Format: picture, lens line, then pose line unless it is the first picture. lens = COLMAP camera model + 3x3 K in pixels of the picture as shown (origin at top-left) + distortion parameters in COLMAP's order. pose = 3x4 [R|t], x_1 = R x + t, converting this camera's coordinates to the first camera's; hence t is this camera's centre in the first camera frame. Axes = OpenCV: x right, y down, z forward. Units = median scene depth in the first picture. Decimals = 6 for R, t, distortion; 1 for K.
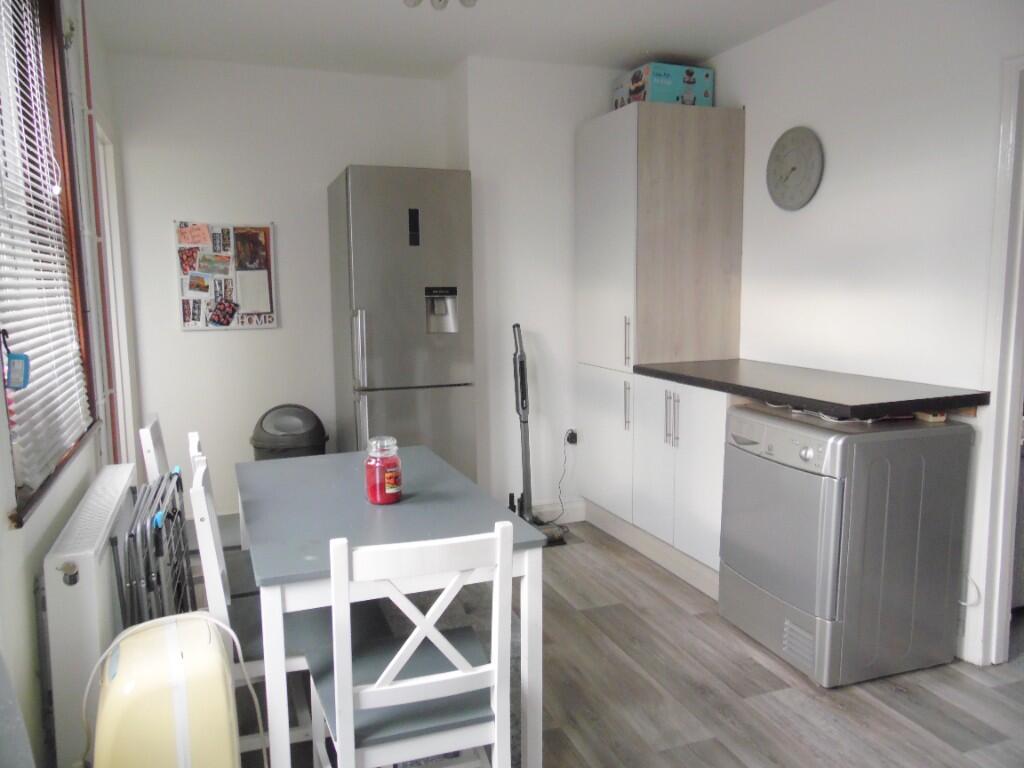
lens RADIAL K [[773.3, 0, 520.7], [0, 773.3, 379.2], [0, 0, 1]] dist [-0.030452, 0.053393]
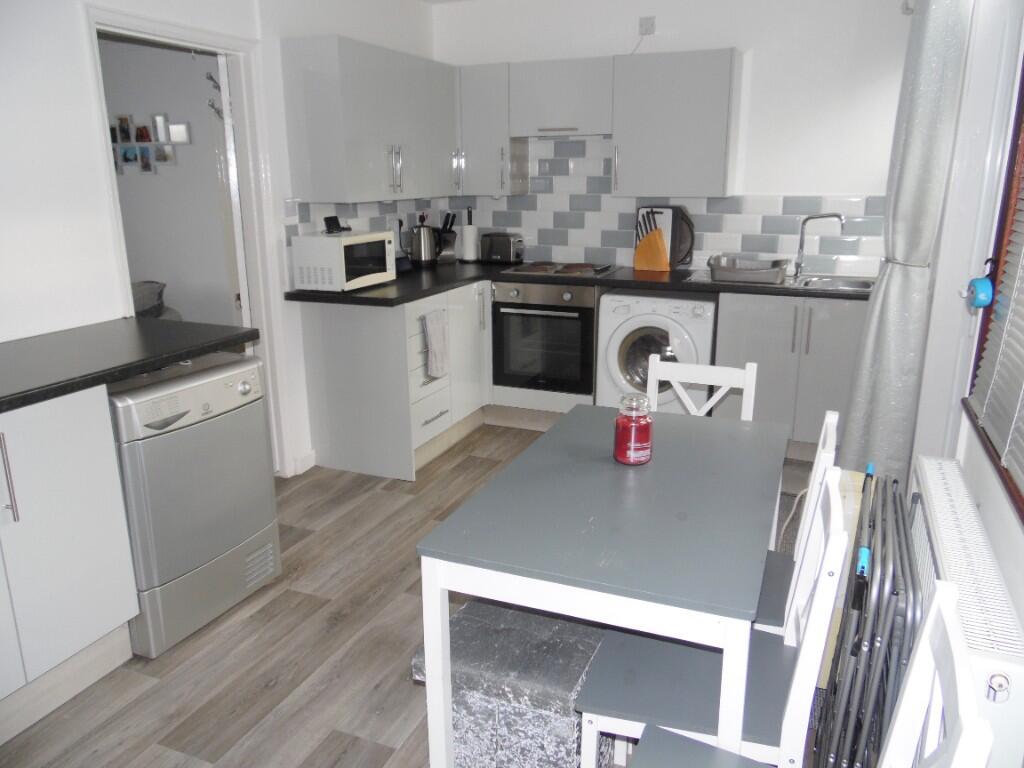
lens RADIAL K [[773.3, 0, 512.0], [0, 773.3, 379.0], [0, 0, 1]] dist [-0.030452, 0.053393]
pose [[-0.700011, -0.165683, 0.694647, -0.538600], [0.119338, 0.931896, 0.342531, -0.202802], [-0.704090, 0.322673, -0.632565, 1.248752]]
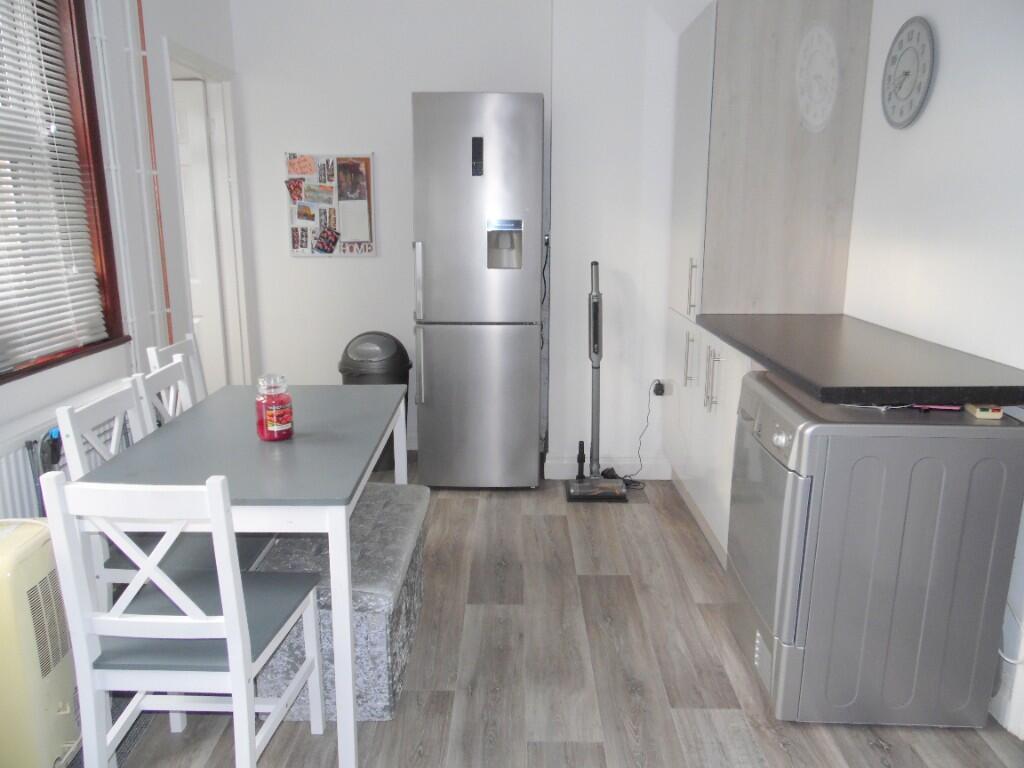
lens RADIAL K [[773.3, 0, 511.4], [0, 773.3, 381.0], [0, 0, 1]] dist [-0.030452, 0.053393]
pose [[0.929129, 0.091724, -0.358199, 0.251136], [-0.057448, 0.992789, 0.105209, -0.021528], [0.365267, -0.077175, 0.927698, 0.097526]]
